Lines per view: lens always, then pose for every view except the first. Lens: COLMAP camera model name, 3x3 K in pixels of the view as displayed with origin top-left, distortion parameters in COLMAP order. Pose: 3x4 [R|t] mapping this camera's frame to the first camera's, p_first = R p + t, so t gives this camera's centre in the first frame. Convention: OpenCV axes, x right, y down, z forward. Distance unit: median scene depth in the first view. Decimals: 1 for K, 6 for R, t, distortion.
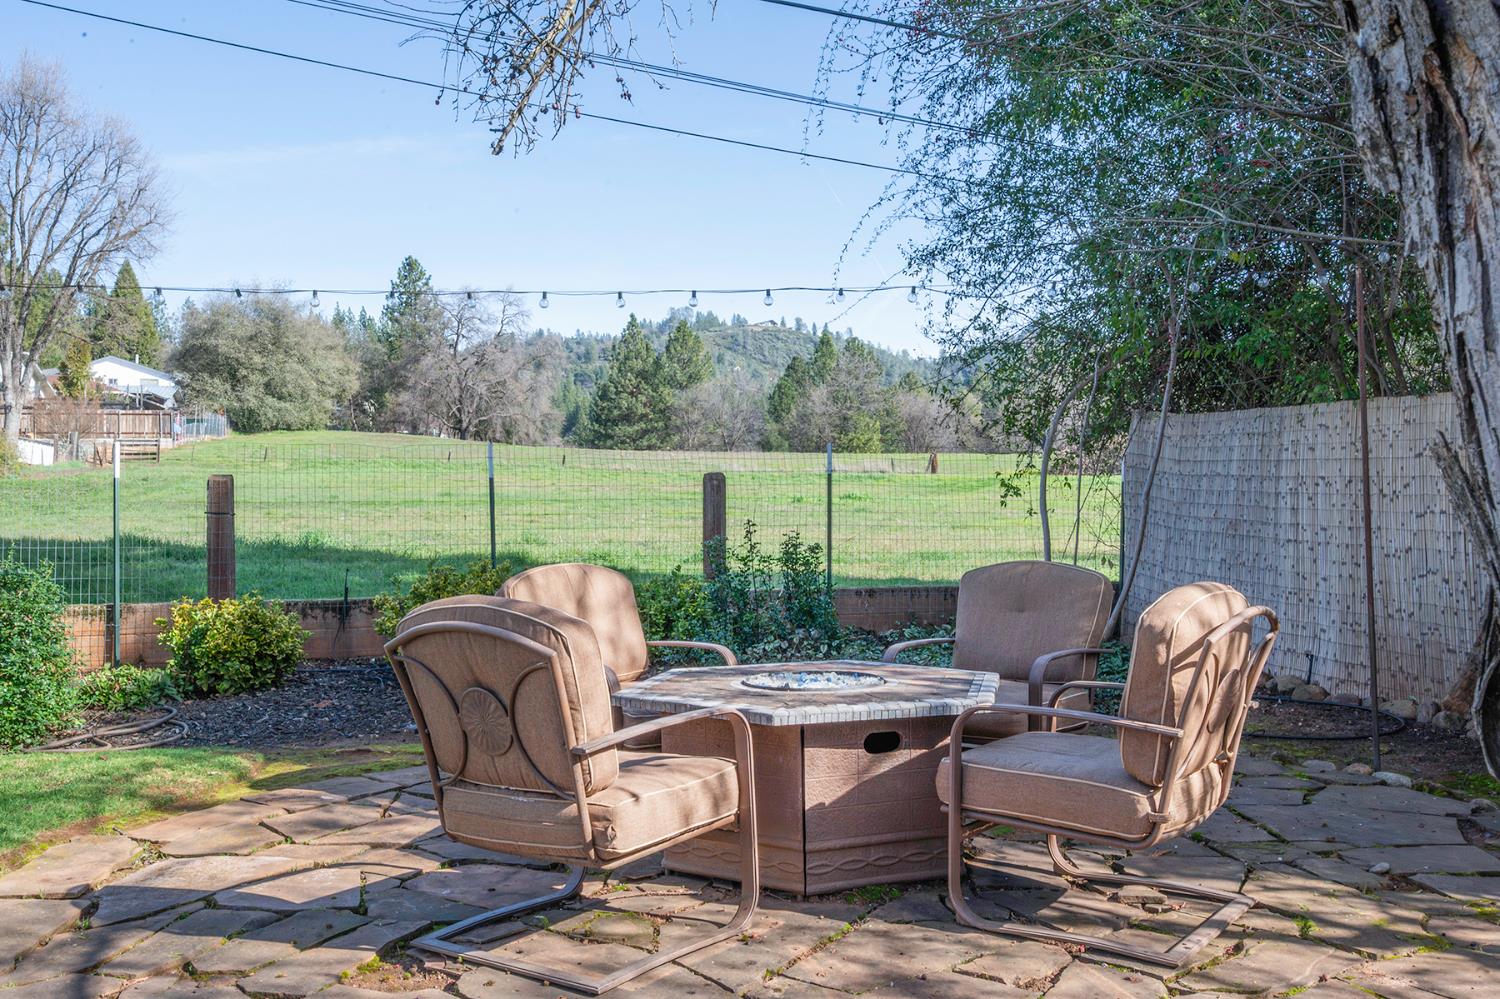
lens RADIAL K [[1287.7, 0, 751.1], [0, 1287.7, 503.4], [0, 0, 1]] dist [-0.002371, 0.004555]
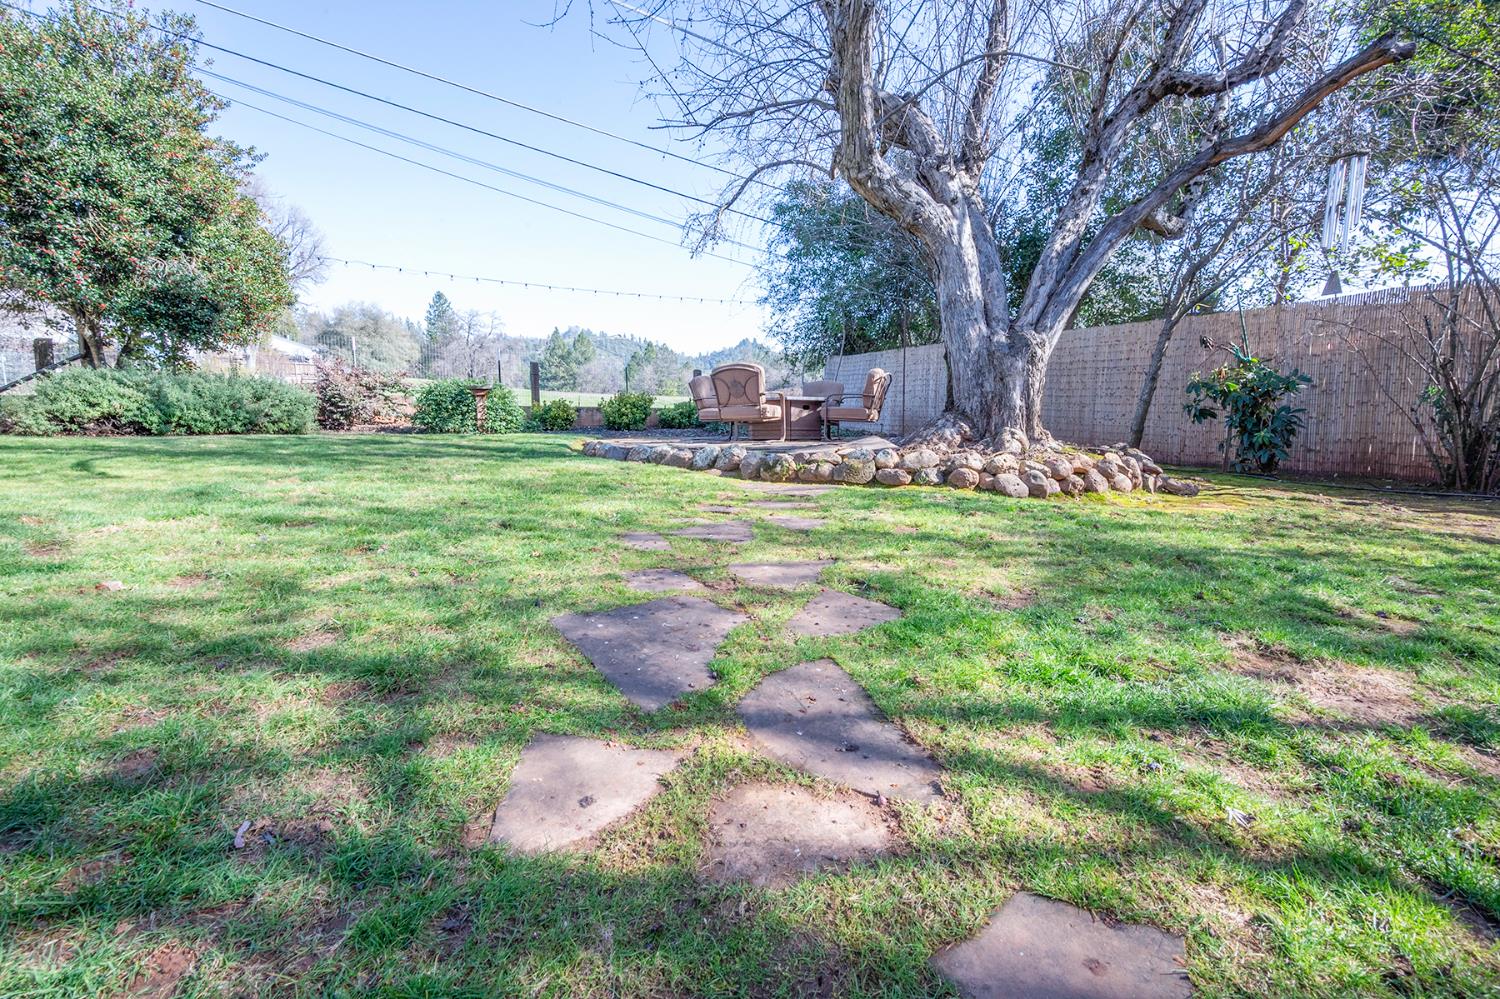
lens RADIAL K [[589.1, 0, 749.3], [0, 589.1, 496.3], [0, 0, 1]] dist [-0.001235, 0.000603]
pose [[0.973133, -0.013976, 0.229817, -0.209641], [-0.014041, 0.992696, 0.119825, 0.093927], [-0.229813, -0.119832, 0.965829, -0.355238]]
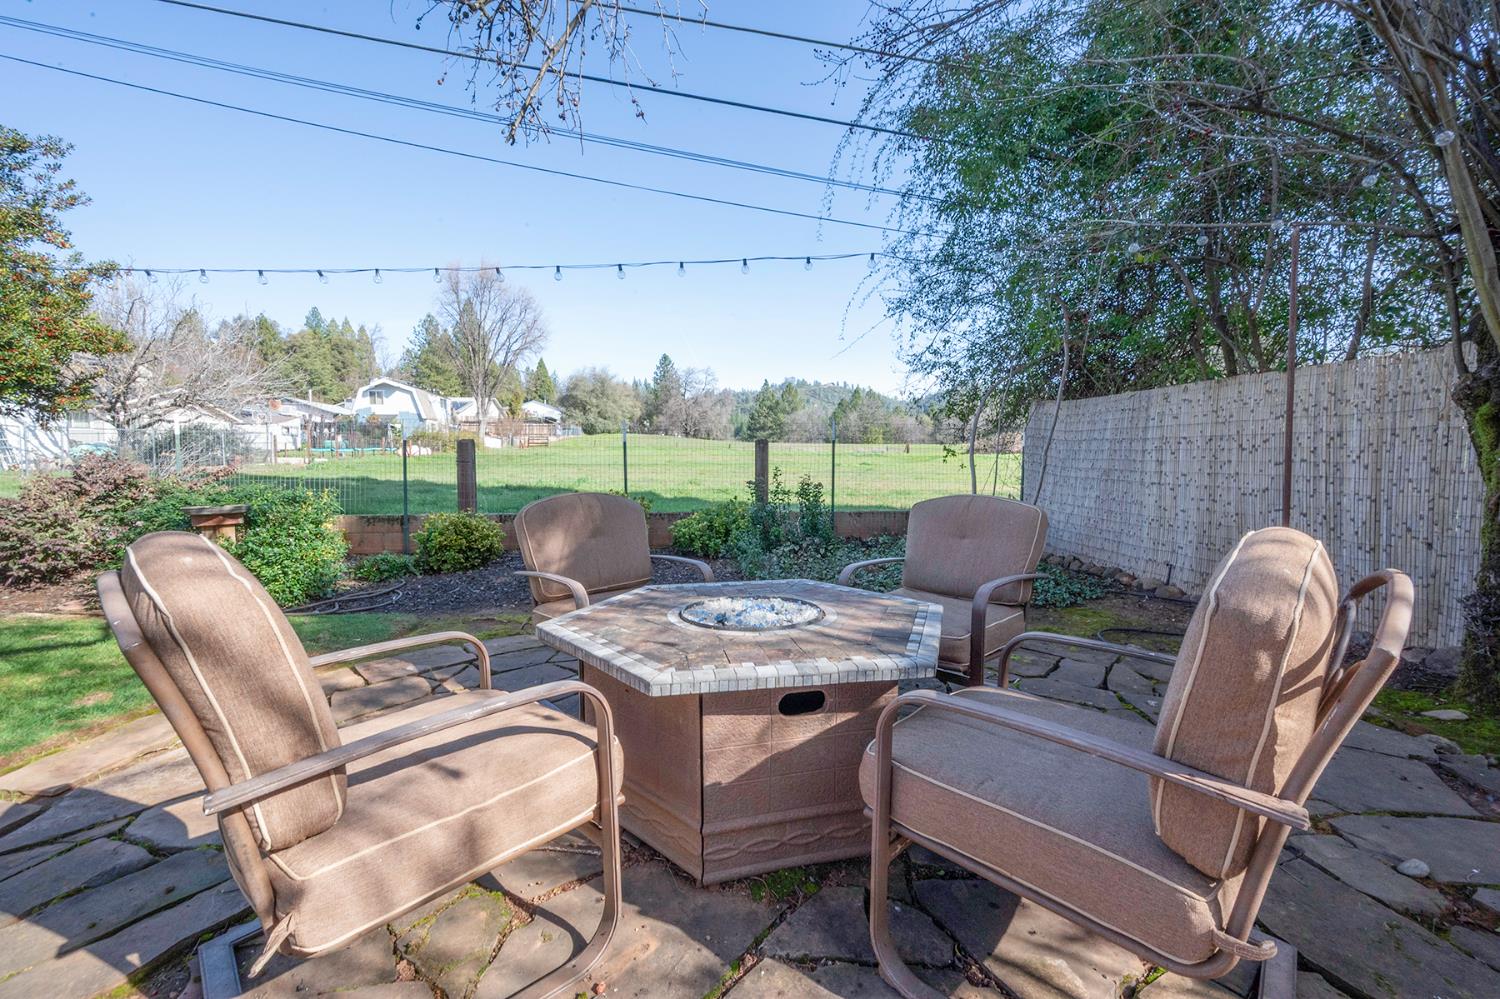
lens RADIAL K [[589.1, 0, 747.2], [0, 589.1, 498.8], [0, 0, 1]] dist [-0.001235, 0.000603]
pose [[0.992067, 0.012125, -0.125122, 0.042718], [-0.005629, 0.998624, 0.052141, 0.011313], [0.125582, -0.051023, 0.990770, 0.232418]]
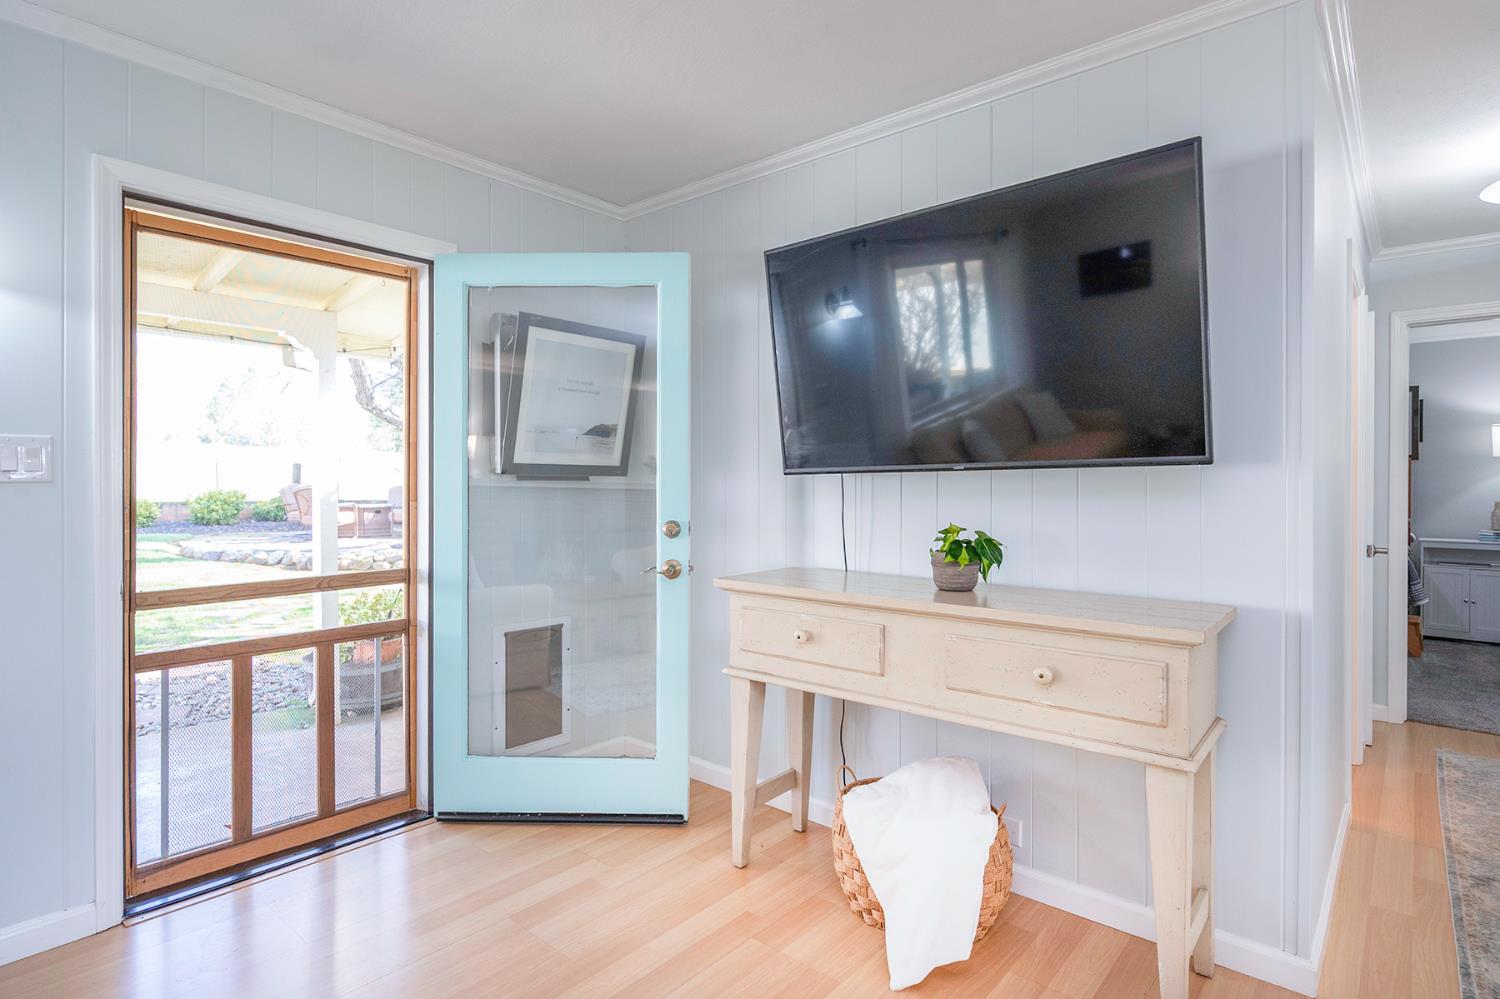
lens RADIAL K [[770.4, 0, 748.1], [0, 770.4, 496.3], [0, 0, 1]] dist [-0.003157, -0.000321]
pose [[0.803113, 0.006529, 0.595791, -0.239853], [-0.014270, 0.999864, 0.008278, 0.022590], [-0.595656, -0.015150, 0.803097, -1.066501]]
